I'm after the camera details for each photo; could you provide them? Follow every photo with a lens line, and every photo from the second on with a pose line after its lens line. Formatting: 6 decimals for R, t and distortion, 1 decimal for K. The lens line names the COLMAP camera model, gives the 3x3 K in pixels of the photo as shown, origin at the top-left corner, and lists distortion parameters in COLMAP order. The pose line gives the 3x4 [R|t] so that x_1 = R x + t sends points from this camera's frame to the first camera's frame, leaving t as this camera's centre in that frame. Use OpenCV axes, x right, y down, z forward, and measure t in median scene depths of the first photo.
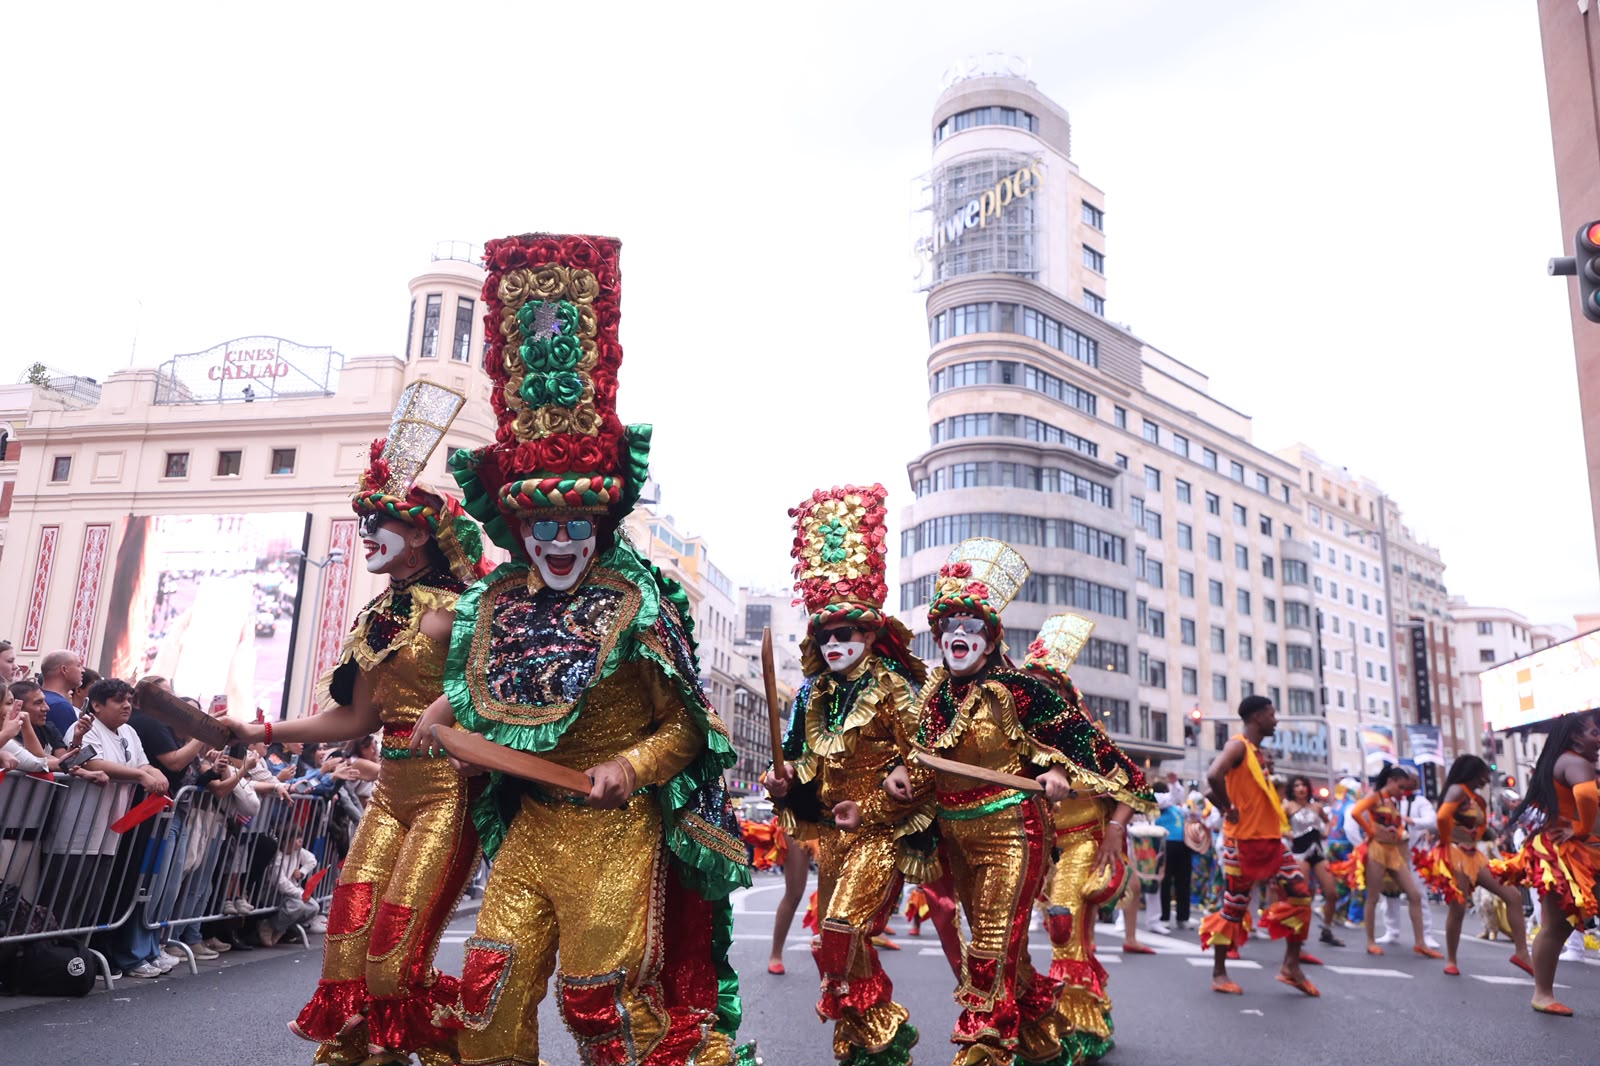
lens RADIAL K [[1266.8, 0, 770.5], [0, 1266.8, 534.4], [0, 0, 1]] dist [-0.005752, -0.000591]
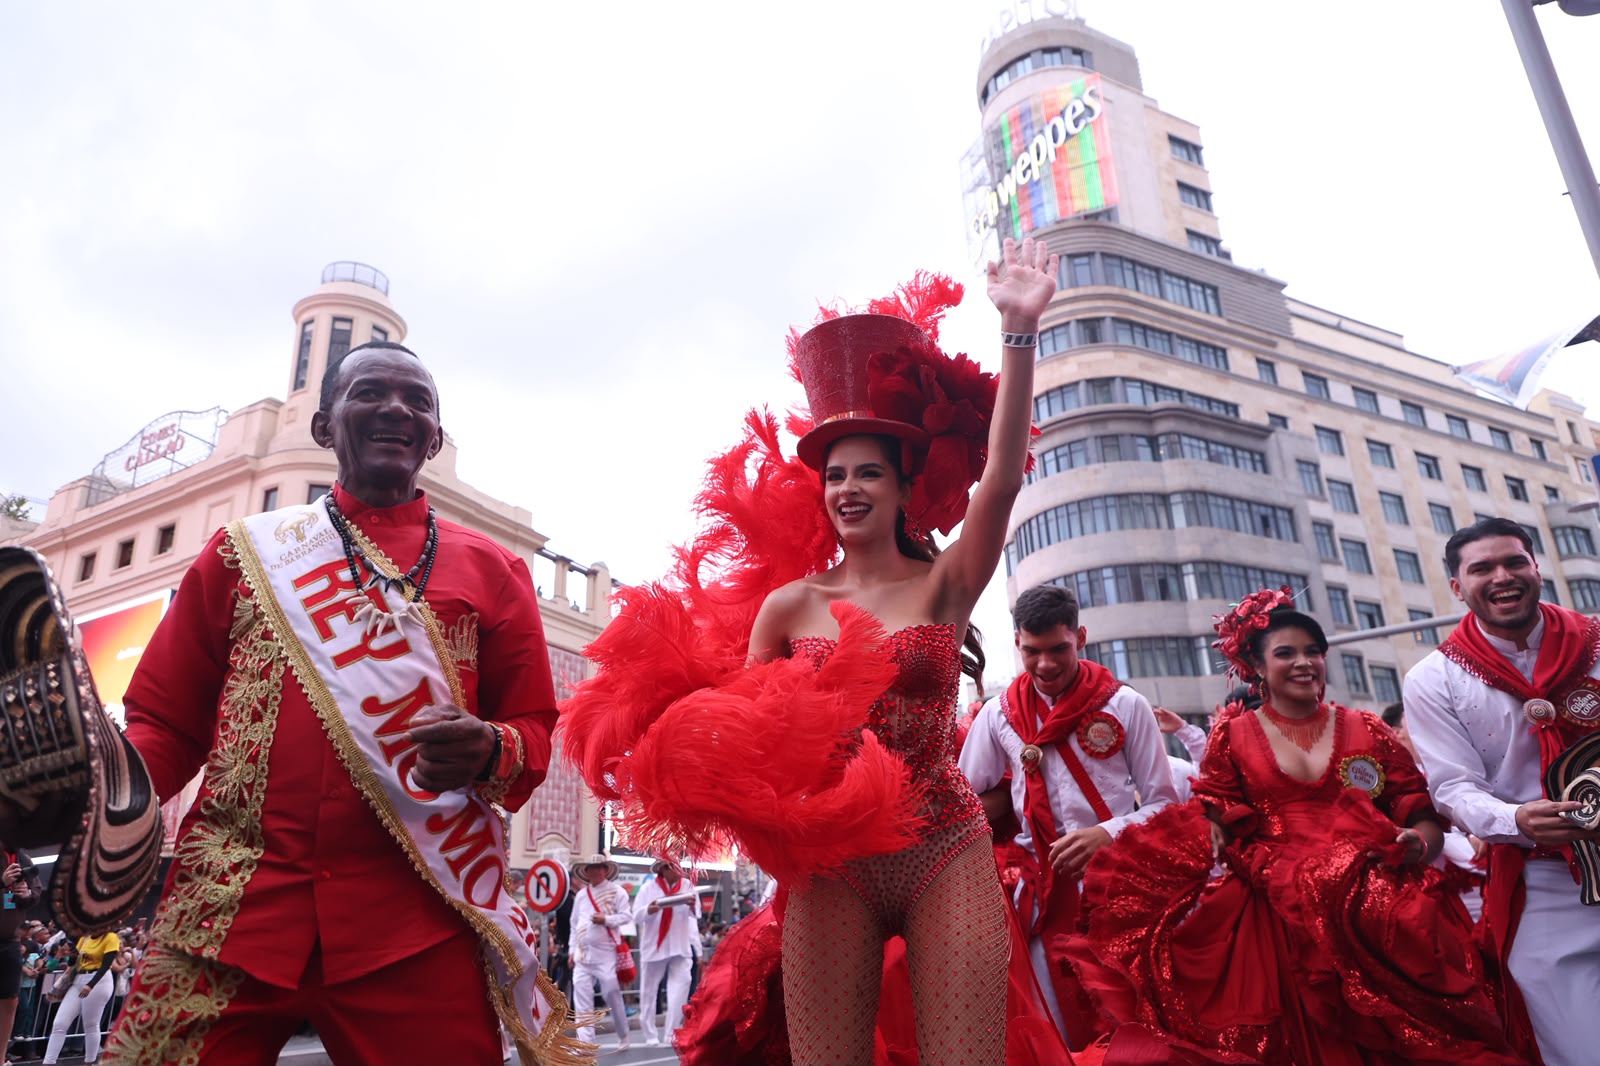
lens RADIAL K [[1091.0, 0, 800.0], [0, 1091.0, 533.0], [0, 0, 1]] dist [0.005625, 0.002692]
pose [[0.956544, -0.169070, -0.237567, 0.147127], [0.134286, 0.978624, -0.155767, 0.080215], [0.258824, 0.117096, 0.958801, 0.282721]]
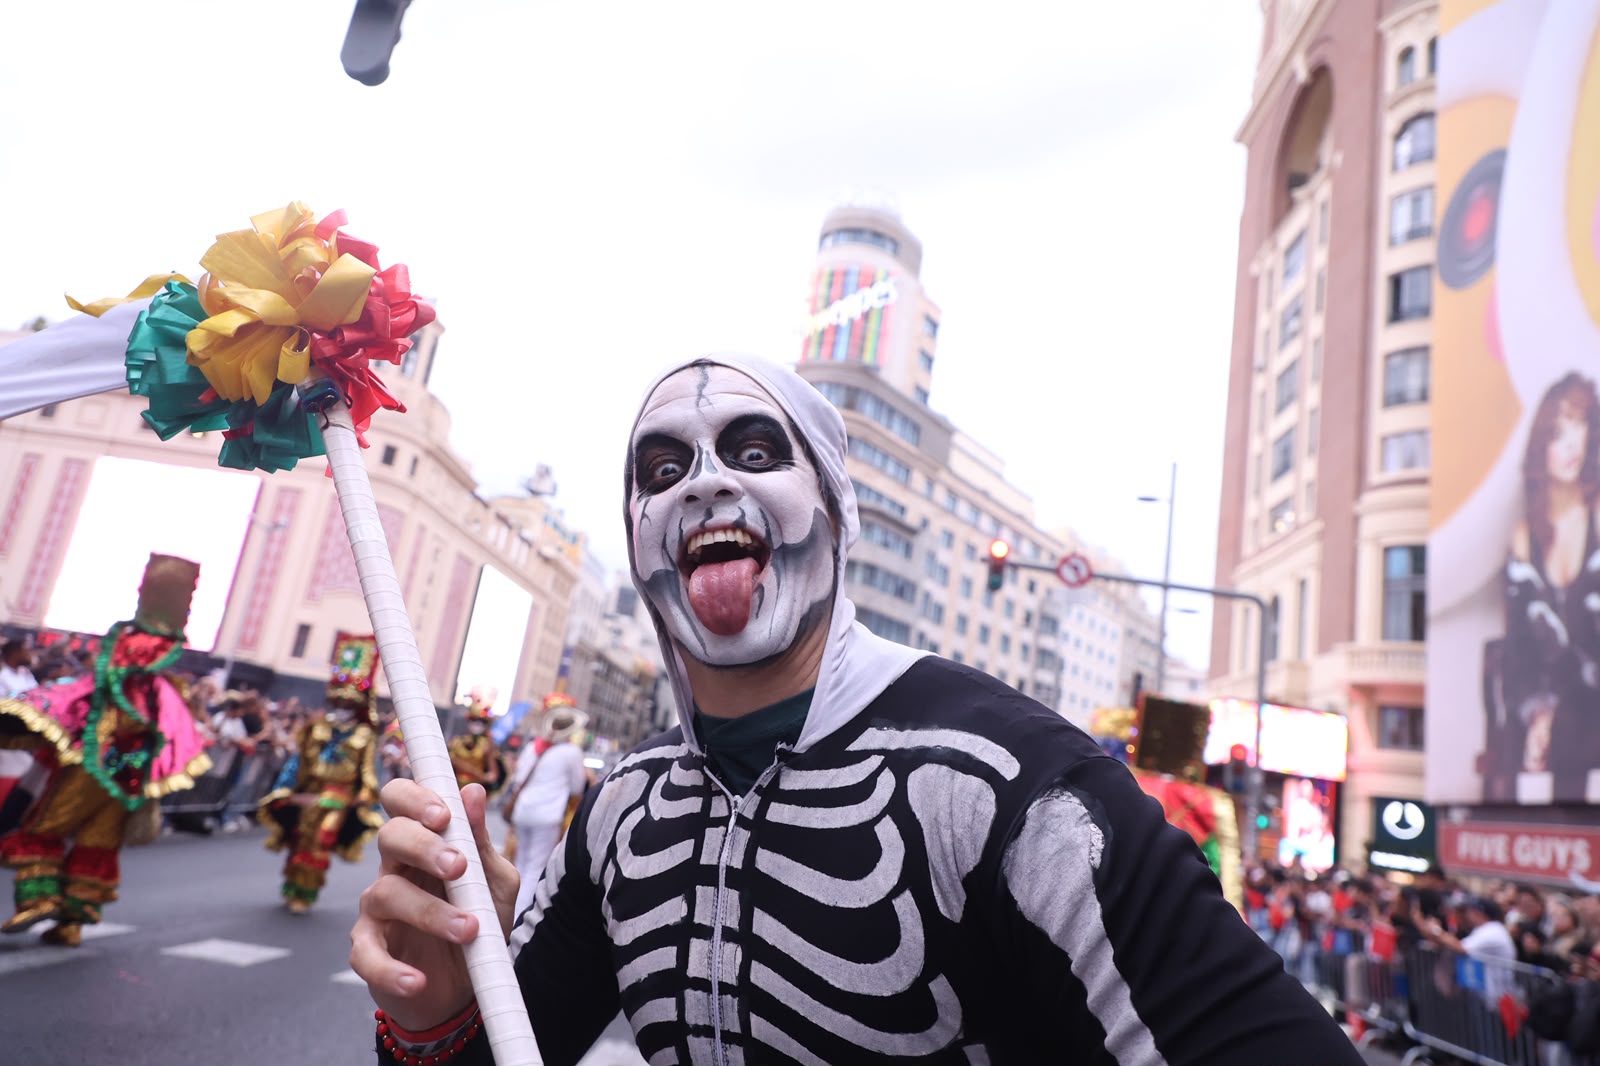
lens RADIAL K [[1101.0, 0, 781.2], [0, 1101.0, 530.4], [0, 0, 1]] dist [0.008685, 0.004502]
pose [[0.982675, 0.146731, 0.113226, 0.012558], [-0.147404, 0.989073, -0.002457, -0.027393], [-0.112349, -0.014276, 0.993566, -0.086478]]
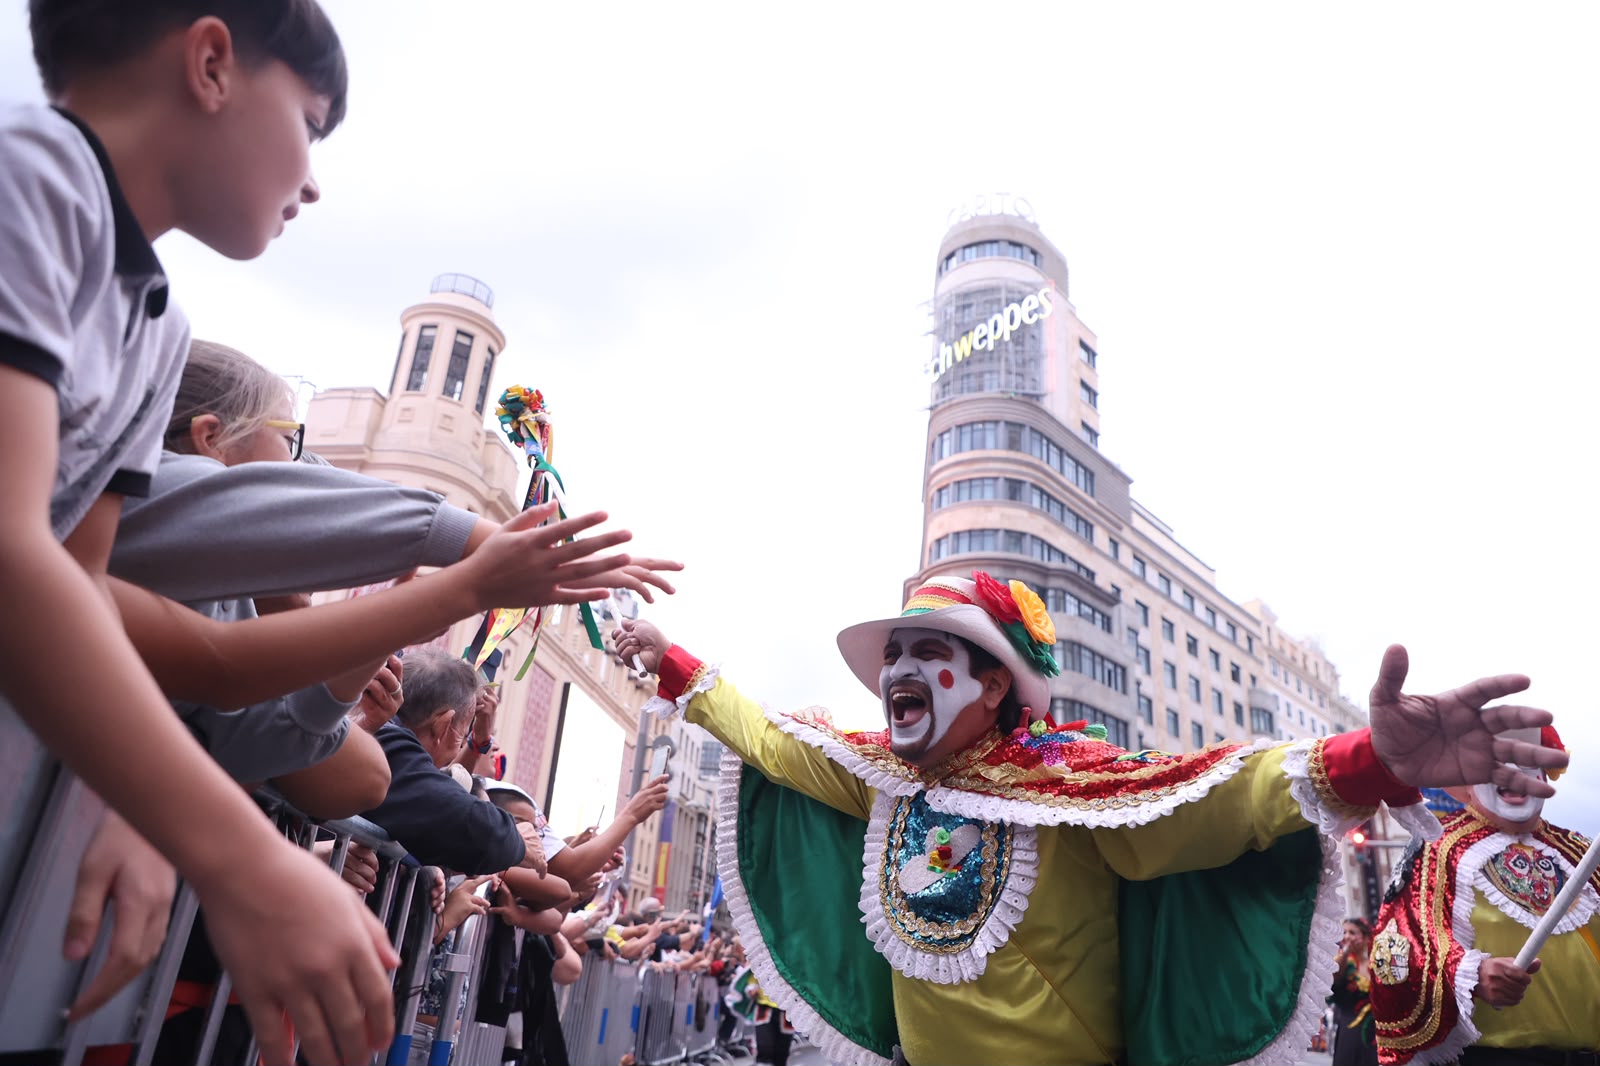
lens RADIAL K [[1091.0, 0, 800.0], [0, 1091.0, 533.0], [0, 0, 1]] dist [0.005625, 0.002692]
pose [[0.994870, 0.064131, 0.078242, -0.041379], [-0.051526, 0.986782, -0.153642, 0.042243], [-0.087061, 0.148823, 0.985024, 0.176709]]
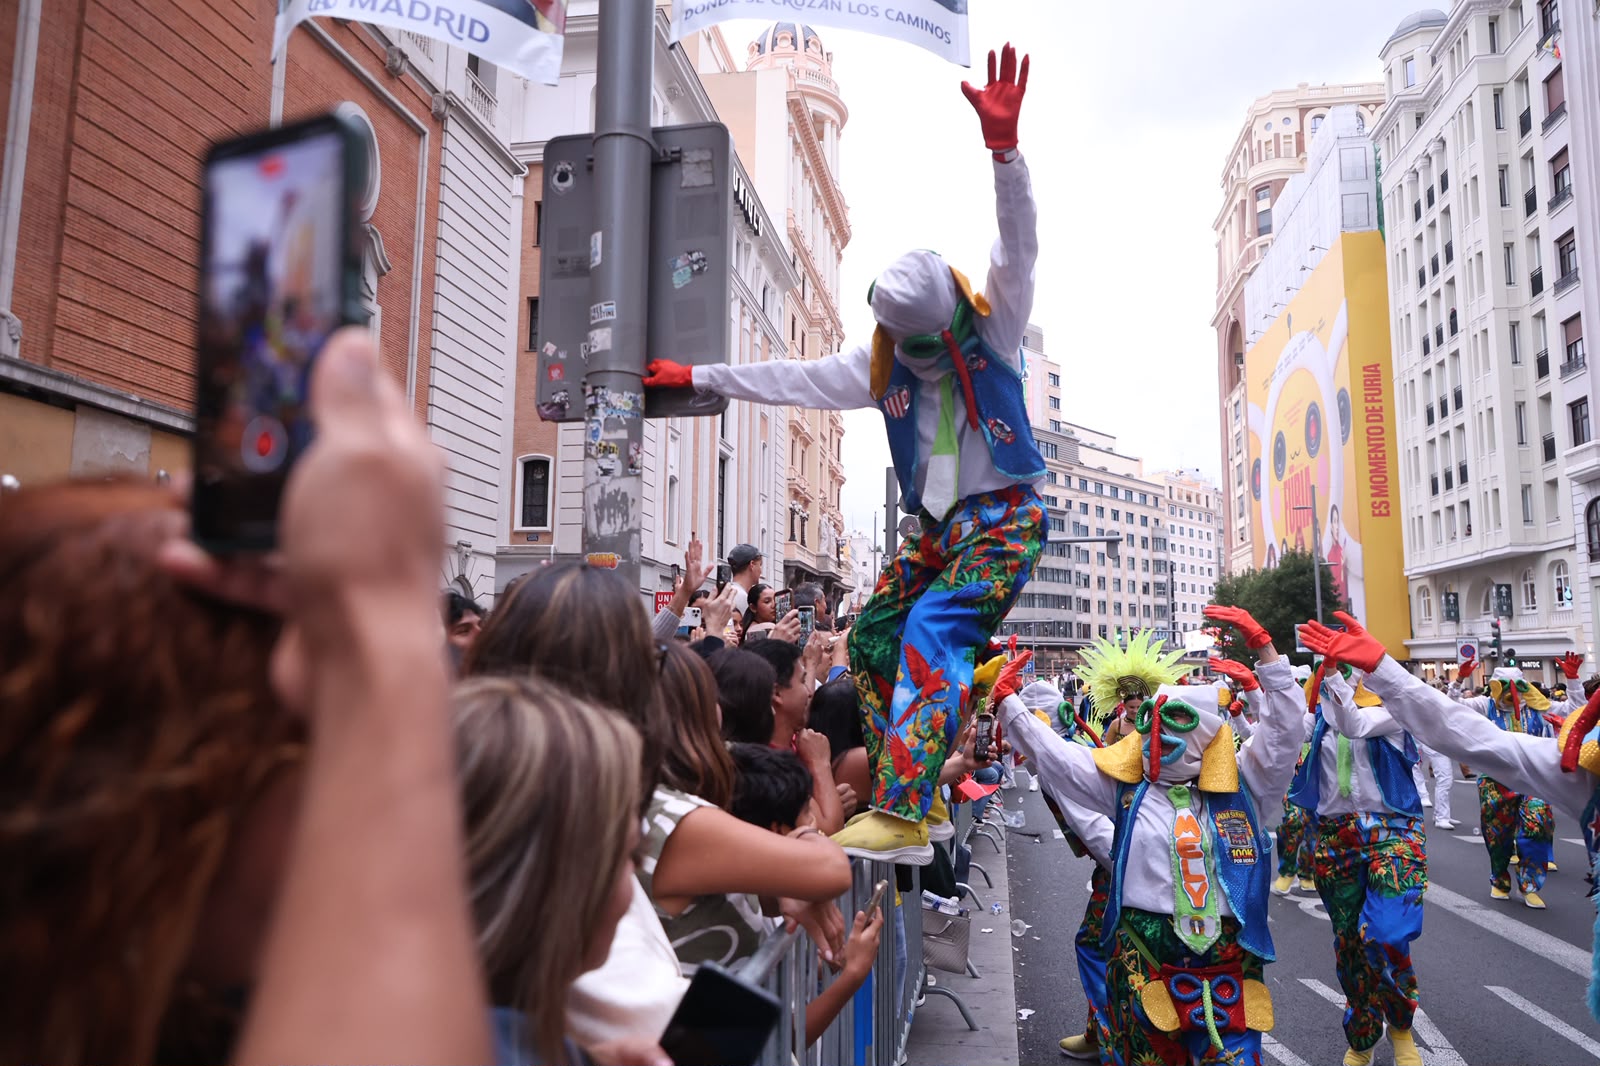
lens RADIAL K [[1091.0, 0, 800.0], [0, 1091.0, 533.0], [0, 0, 1]] dist [0.005625, 0.002692]
pose [[0.999374, -0.027721, 0.021994, -0.199853], [0.025123, 0.993537, 0.110694, -0.223850], [-0.024921, -0.110072, 0.993611, -0.760856]]
